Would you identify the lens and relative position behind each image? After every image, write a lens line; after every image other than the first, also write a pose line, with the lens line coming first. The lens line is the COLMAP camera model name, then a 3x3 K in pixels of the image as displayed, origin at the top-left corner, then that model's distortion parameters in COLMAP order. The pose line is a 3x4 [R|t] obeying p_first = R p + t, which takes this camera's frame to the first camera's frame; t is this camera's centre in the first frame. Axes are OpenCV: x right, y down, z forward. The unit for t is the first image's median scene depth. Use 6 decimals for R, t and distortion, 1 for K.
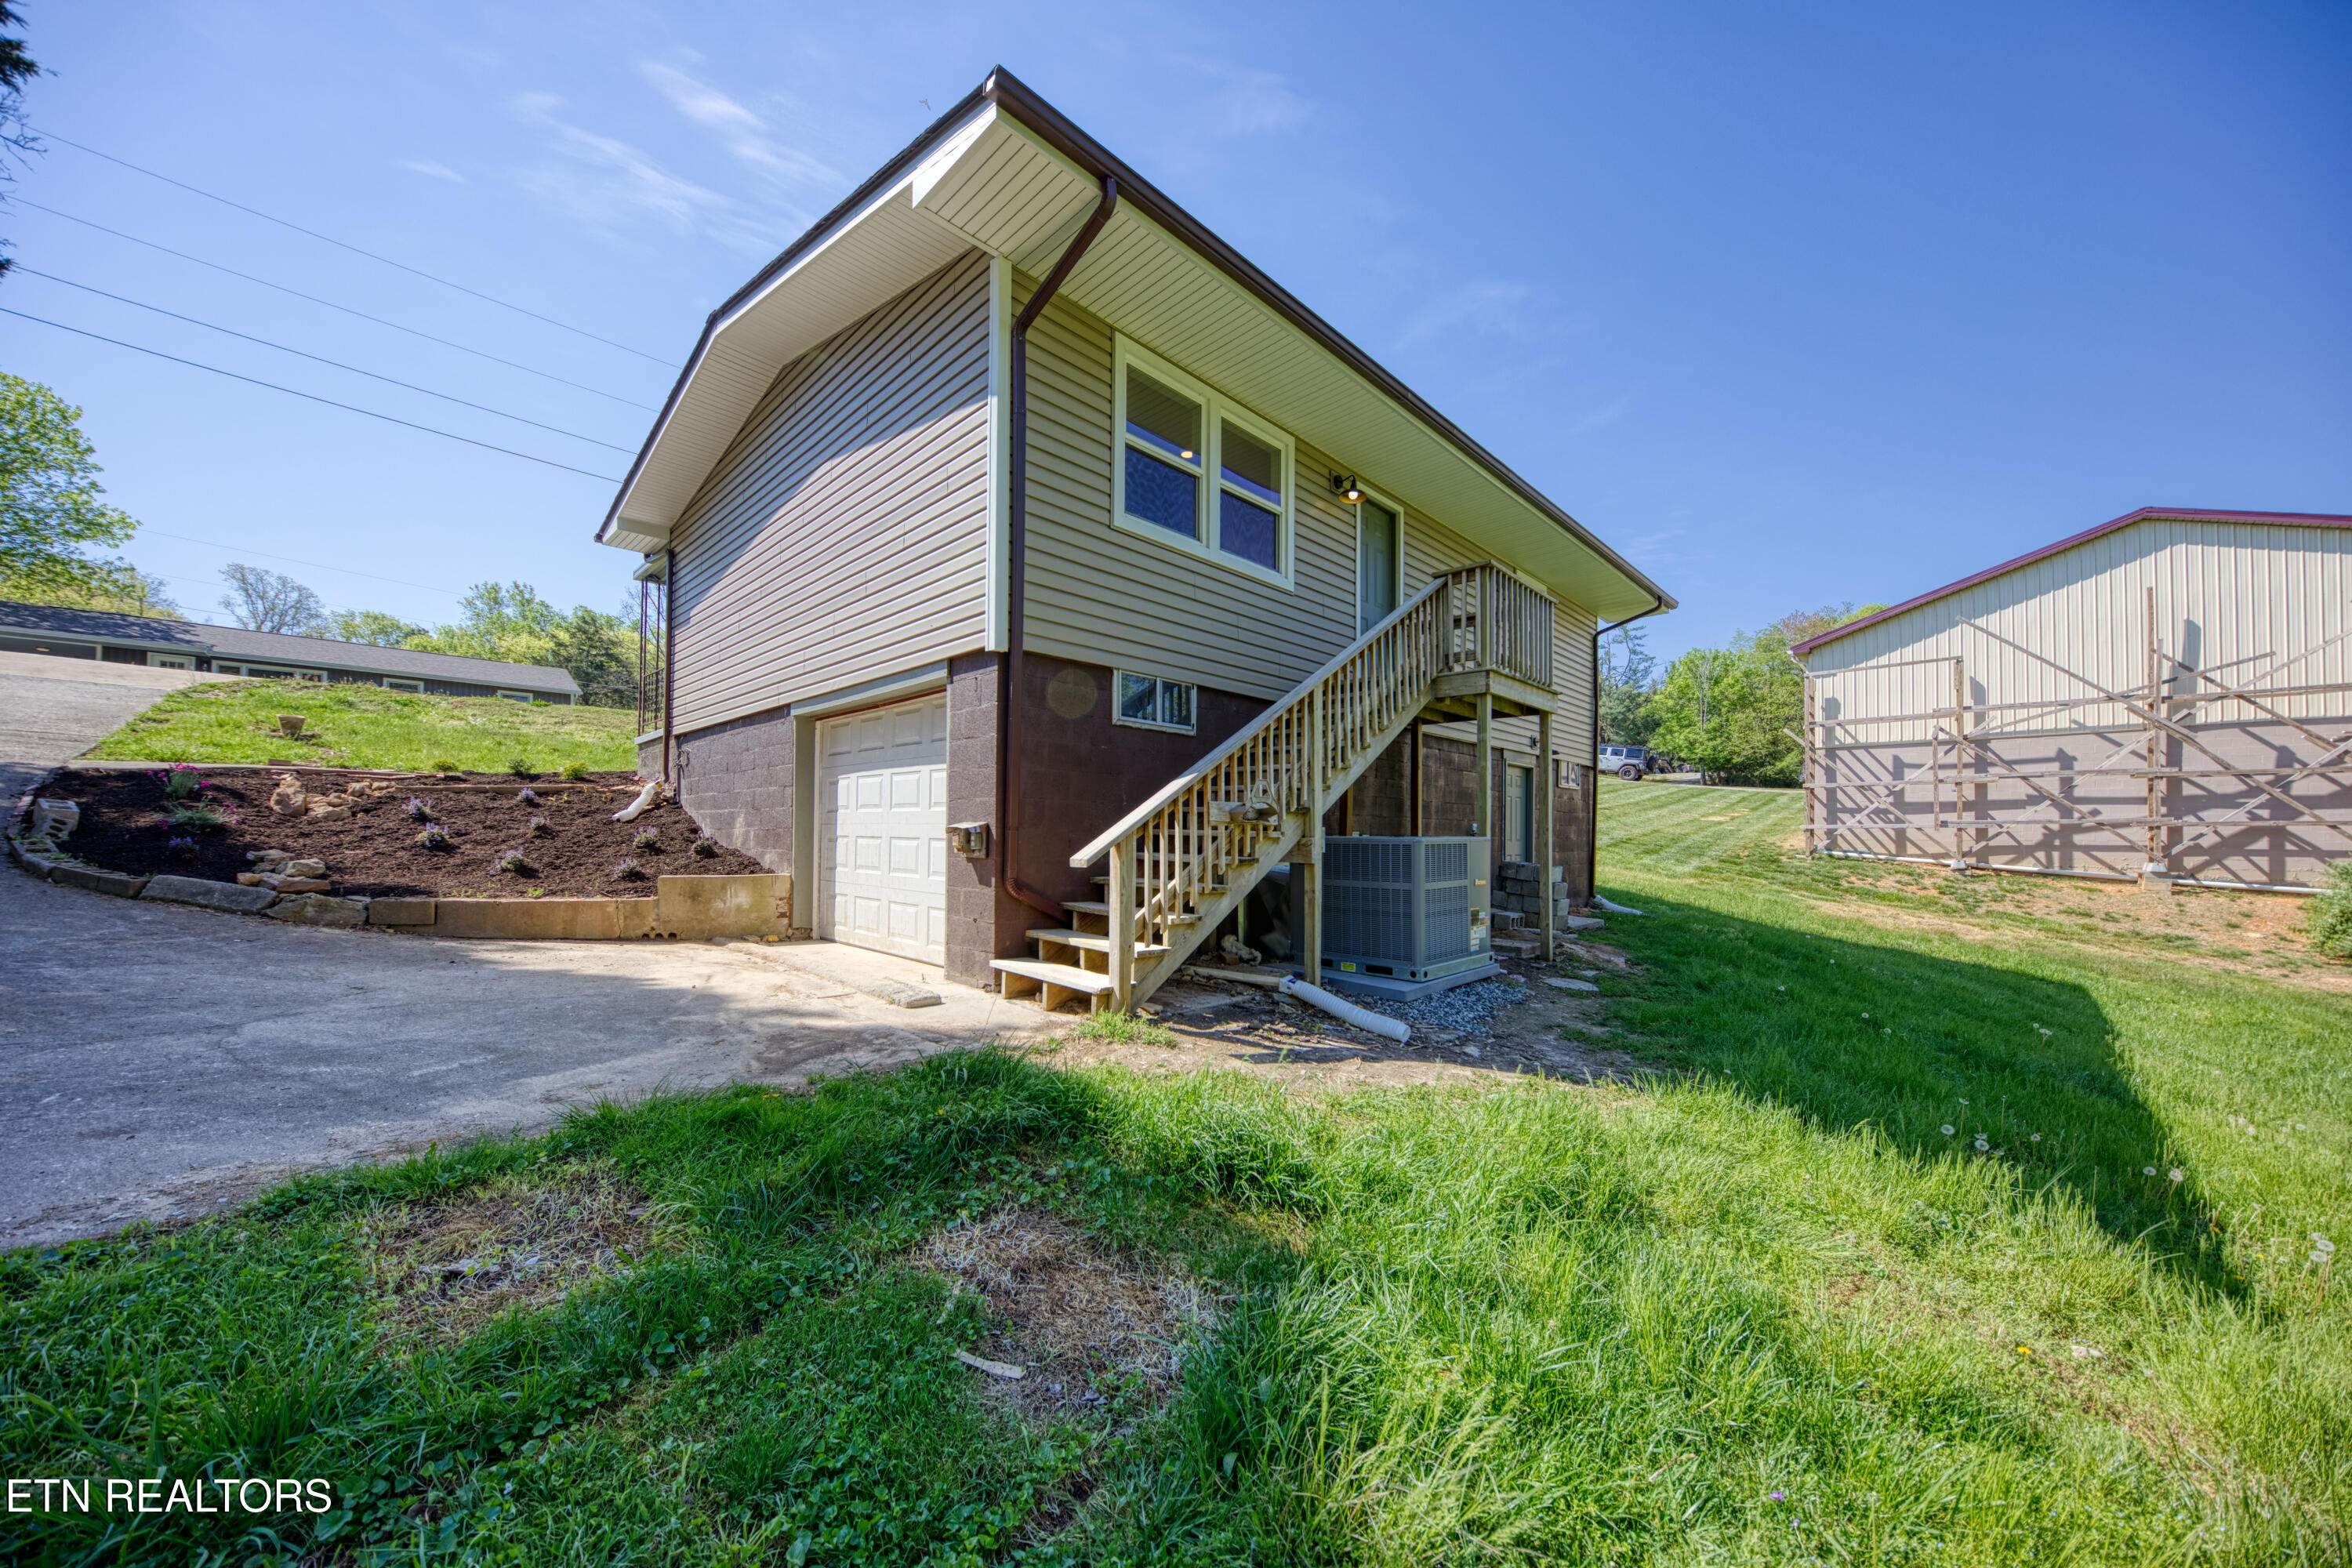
lens RADIAL K [[831.2, 0, 1174.3], [0, 831.2, 802.9], [0, 0, 1]] dist [0.005246, -0.000891]
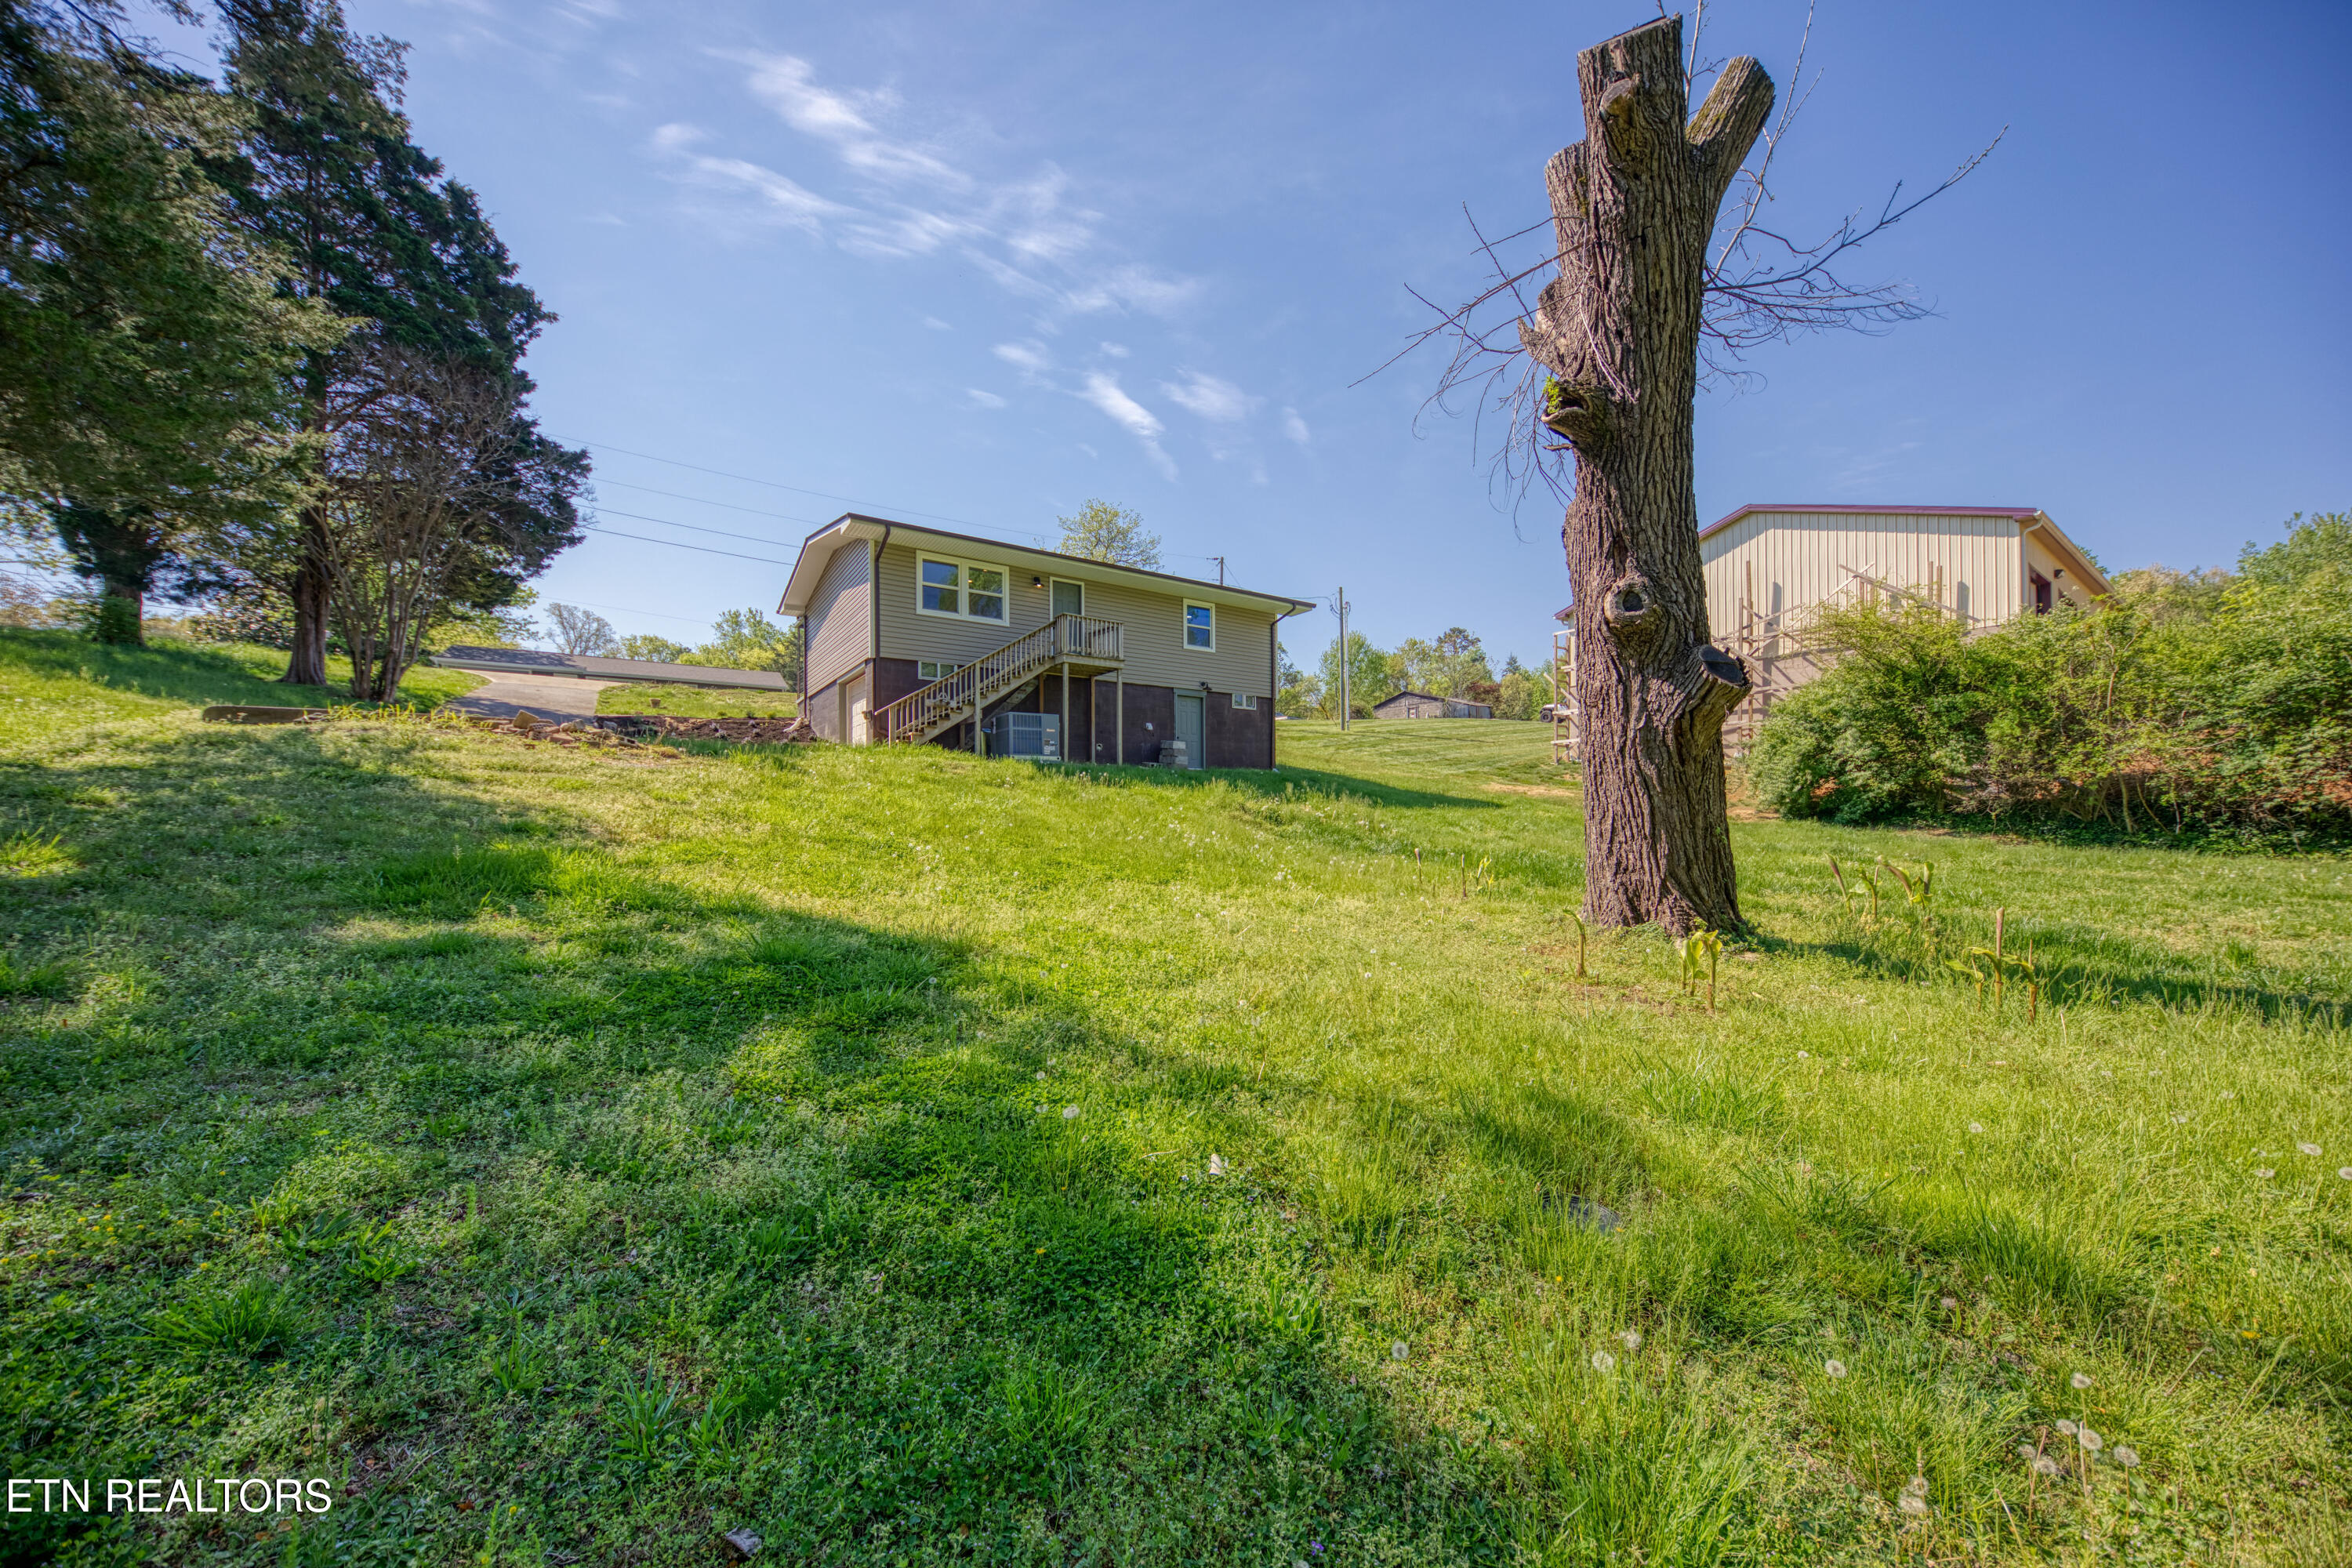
lens RADIAL K [[831.2, 0, 1181.2], [0, 831.2, 783.5], [0, 0, 1]] dist [0.005246, -0.000891]
pose [[0.980684, -0.022079, -0.194348, 0.837515], [0.022292, 0.999751, -0.001092, 0.179444], [0.194323, -0.003261, 0.980932, -1.035674]]
